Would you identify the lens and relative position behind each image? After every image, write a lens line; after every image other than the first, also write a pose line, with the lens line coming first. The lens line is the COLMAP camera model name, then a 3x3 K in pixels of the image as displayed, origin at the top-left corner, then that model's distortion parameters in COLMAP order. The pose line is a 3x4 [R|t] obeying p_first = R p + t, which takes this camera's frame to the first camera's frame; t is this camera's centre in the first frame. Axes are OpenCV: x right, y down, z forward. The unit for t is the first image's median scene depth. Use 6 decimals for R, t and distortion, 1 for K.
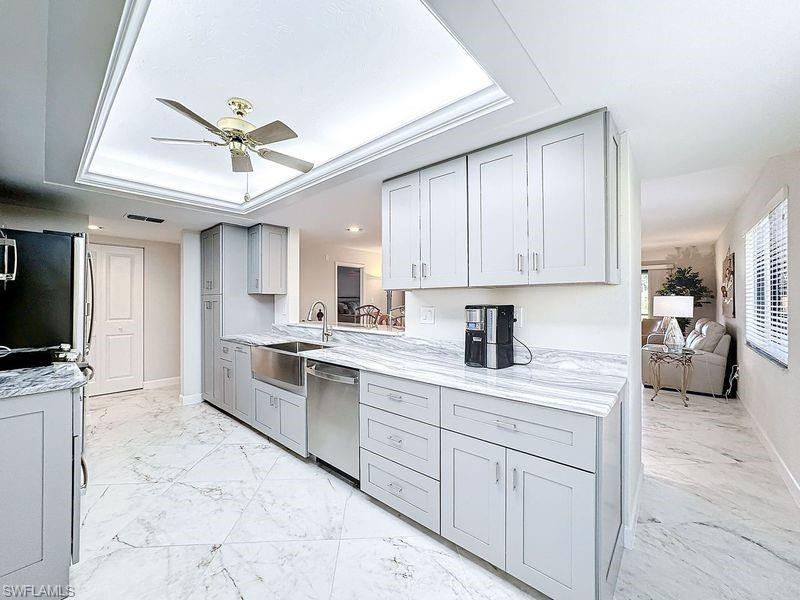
lens RADIAL K [[323.6, 0, 397.4], [0, 323.6, 299.4], [0, 0, 1]] dist [-0.023371, 0.004777]
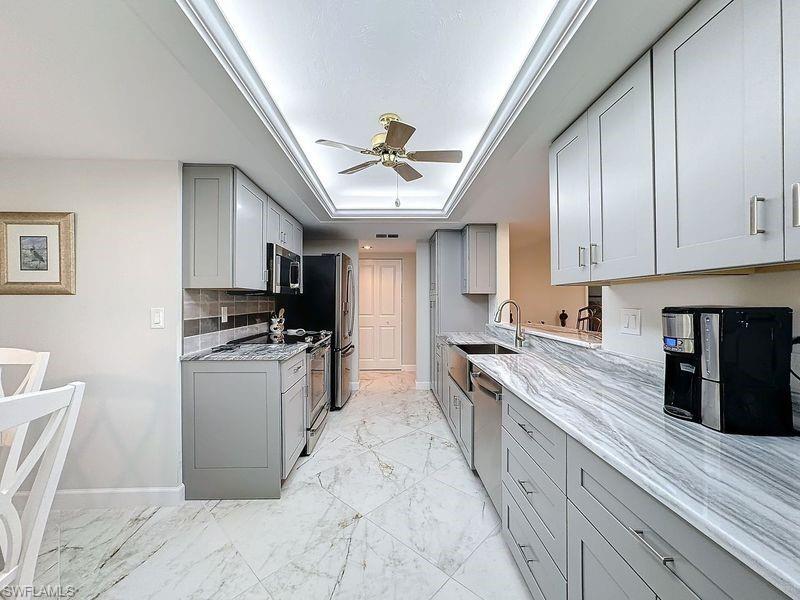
lens RADIAL K [[323.6, 0, 393.5], [0, 323.6, 297.1], [0, 0, 1]] dist [-0.023371, 0.004777]
pose [[0.678675, -0.010063, -0.734370, 0.209967], [0.004971, 0.999946, -0.009108, 0.003152], [0.734422, 0.002531, 0.678688, 0.179847]]
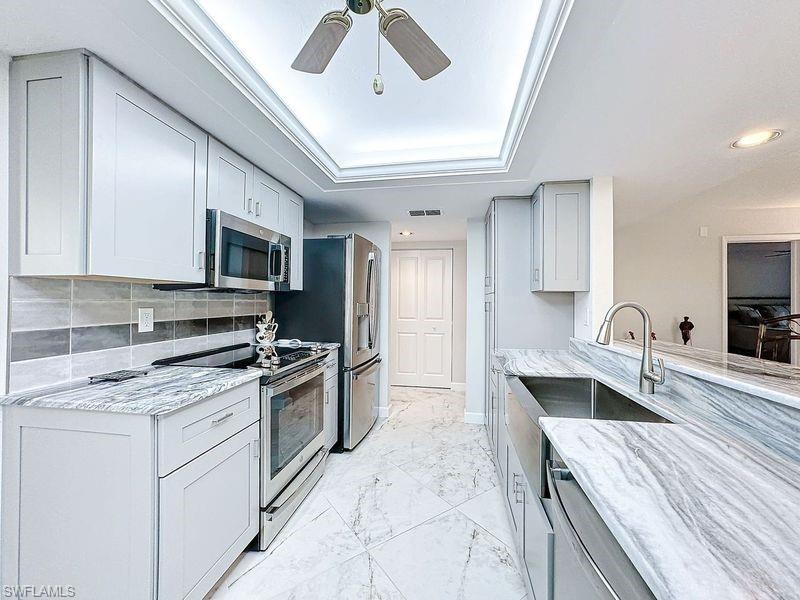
lens RADIAL K [[323.6, 0, 397.5], [0, 323.6, 300.0], [0, 0, 1]] dist [-0.023371, 0.004777]
pose [[0.527964, -0.000818, -0.849267, -0.034438], [-0.002662, 0.999993, -0.002618, 0.004855], [0.849263, 0.003643, 0.527958, 0.531240]]
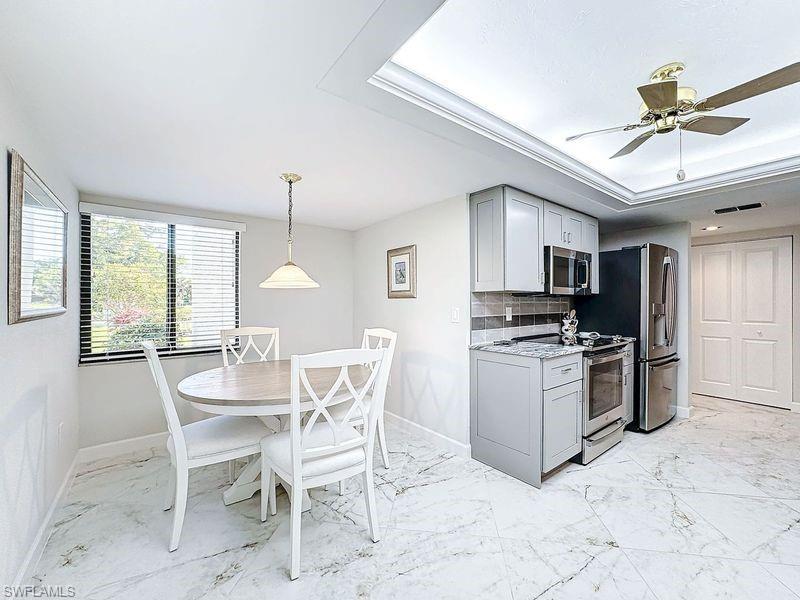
lens RADIAL K [[323.6, 0, 393.3], [0, 323.6, 303.3], [0, 0, 1]] dist [-0.023371, 0.004777]
pose [[-0.206928, 0.004438, -0.978346, 0.323395], [0.004842, 0.999982, 0.003512, 0.001889], [0.978344, -0.004011, -0.206945, 0.300952]]
